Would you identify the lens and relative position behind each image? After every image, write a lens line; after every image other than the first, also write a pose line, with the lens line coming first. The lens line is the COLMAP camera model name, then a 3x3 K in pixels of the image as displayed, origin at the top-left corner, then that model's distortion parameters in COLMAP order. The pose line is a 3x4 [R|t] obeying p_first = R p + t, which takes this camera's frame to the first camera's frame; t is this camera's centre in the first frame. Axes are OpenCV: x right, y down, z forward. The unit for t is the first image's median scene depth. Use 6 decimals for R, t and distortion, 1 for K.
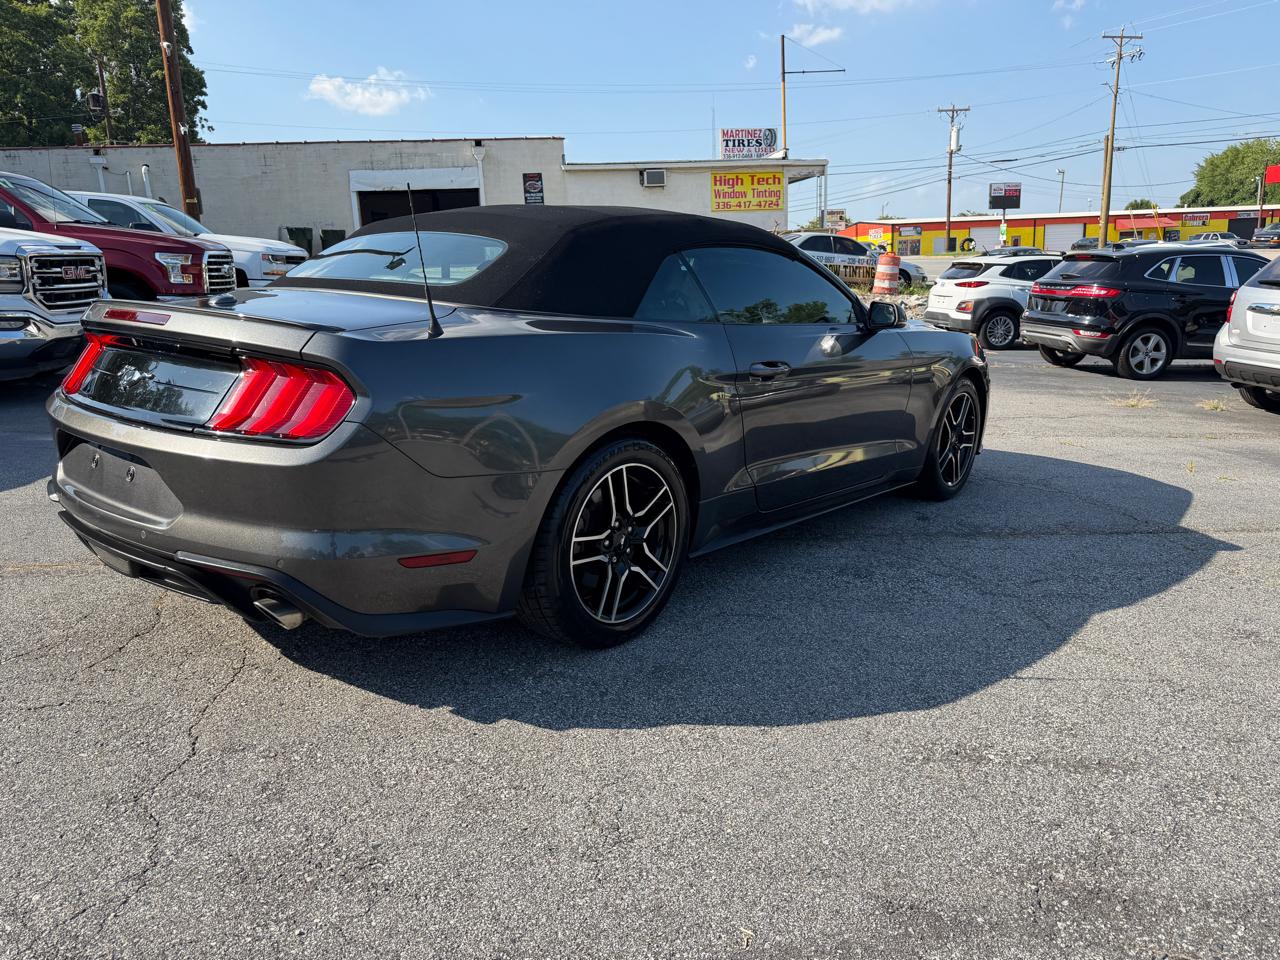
lens RADIAL K [[925.0, 0, 642.0], [0, 925.0, 486.0], [0, 0, 1]] dist [0.022473, -0.030201]
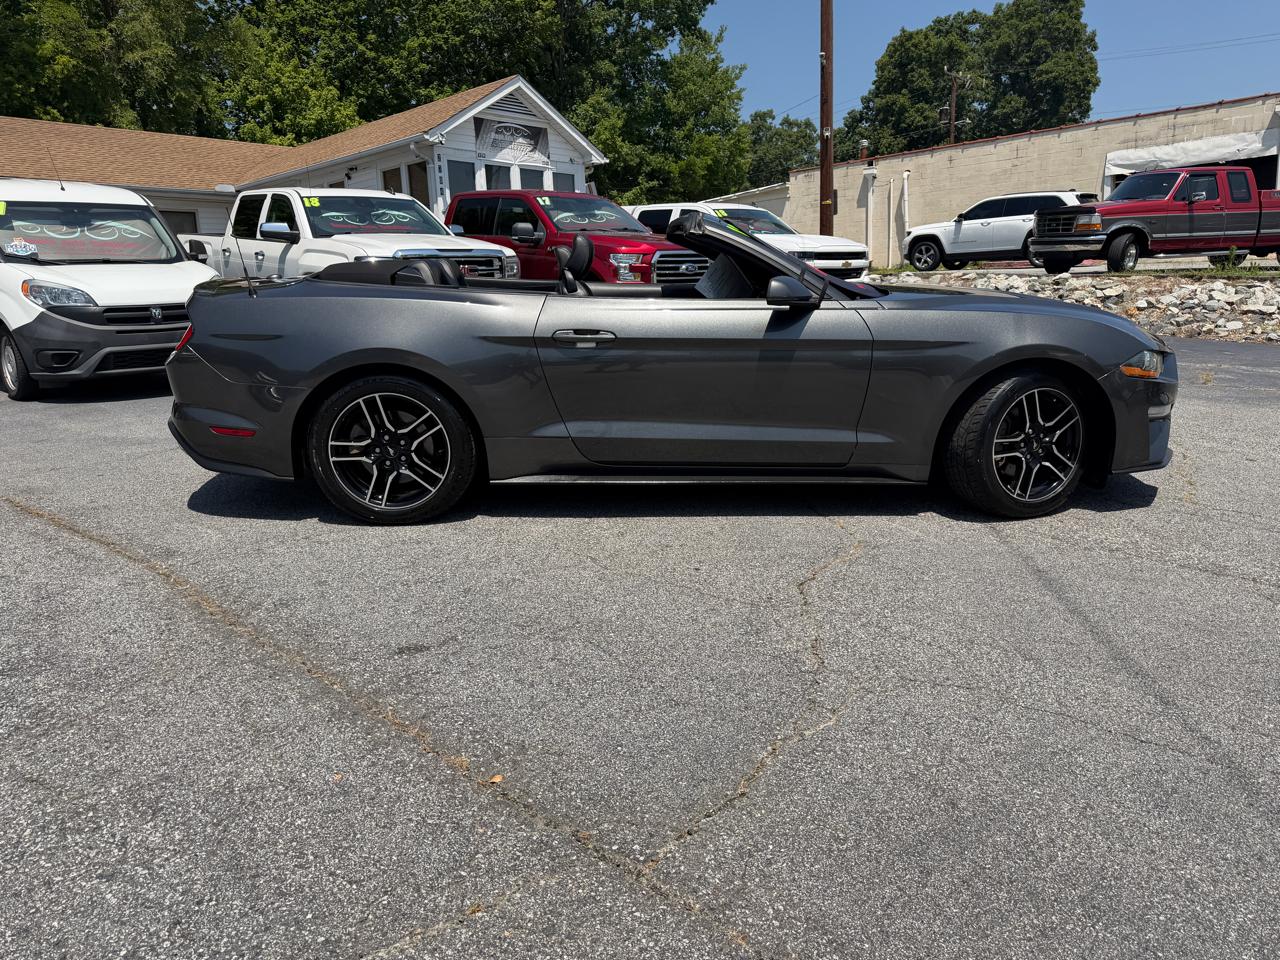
lens RADIAL K [[925.0, 0, 645.9], [0, 925.0, 482.8], [0, 0, 1]] dist [0.022473, -0.030201]
pose [[0.603057, 0.158017, -0.781891, 0.157250], [-0.161413, 0.984080, 0.074385, -0.025861], [0.781197, 0.081349, 0.618962, 0.137957]]
